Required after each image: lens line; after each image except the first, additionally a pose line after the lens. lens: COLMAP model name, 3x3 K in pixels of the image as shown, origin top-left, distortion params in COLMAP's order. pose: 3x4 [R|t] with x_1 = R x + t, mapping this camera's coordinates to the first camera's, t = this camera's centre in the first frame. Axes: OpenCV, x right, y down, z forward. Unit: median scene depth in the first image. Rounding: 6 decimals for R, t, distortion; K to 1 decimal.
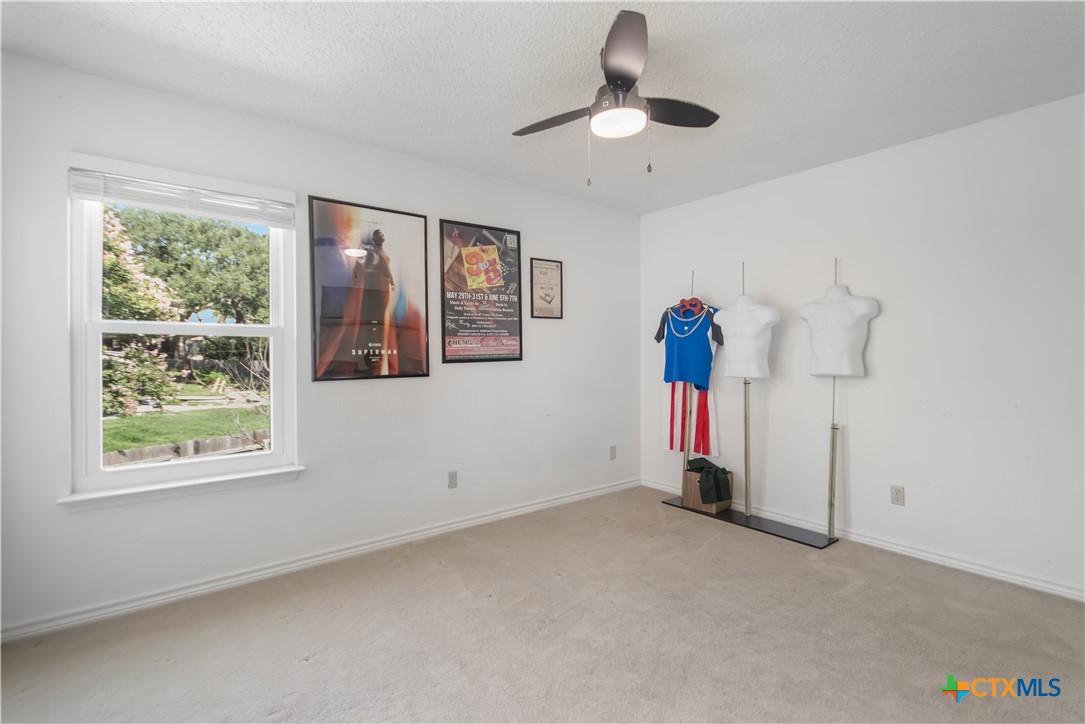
lens RADIAL K [[508.7, 0, 549.5], [0, 508.7, 354.0], [0, 0, 1]] dist [0.002663, 0.000633]
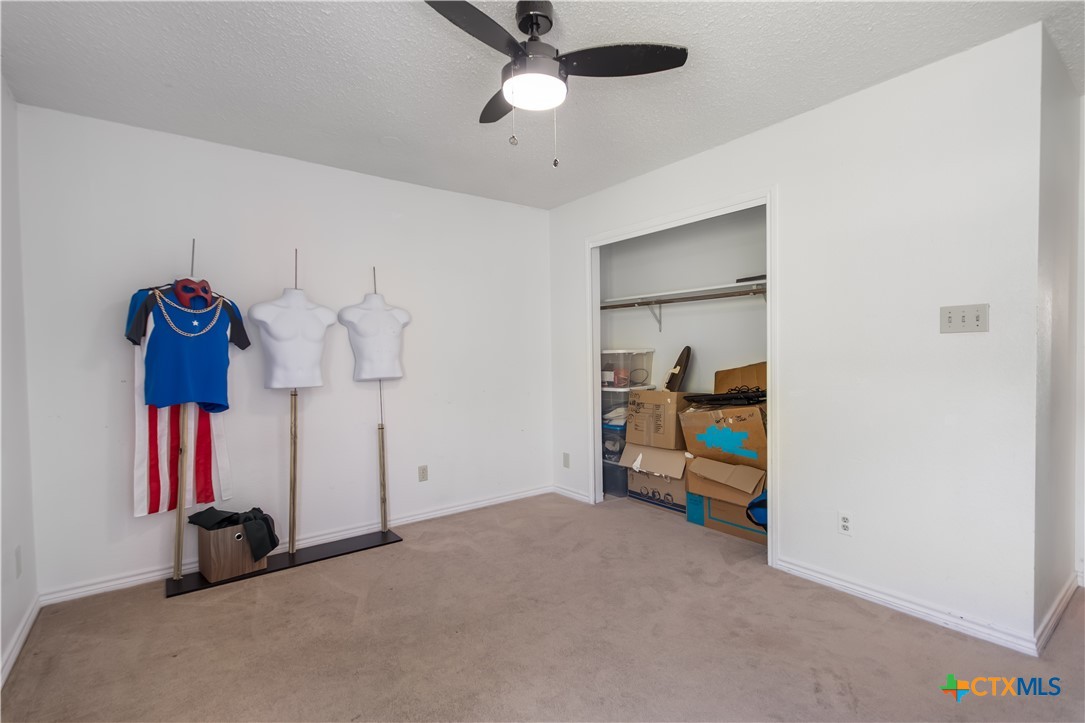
lens RADIAL K [[508.7, 0, 549.5], [0, 508.7, 353.5], [0, 0, 1]] dist [0.002663, 0.000633]
pose [[0.003893, 0.003936, 0.999985, -0.446674], [0.013060, 0.999907, -0.003987, -0.001148], [-0.999907, 0.013075, 0.003841, 0.568947]]
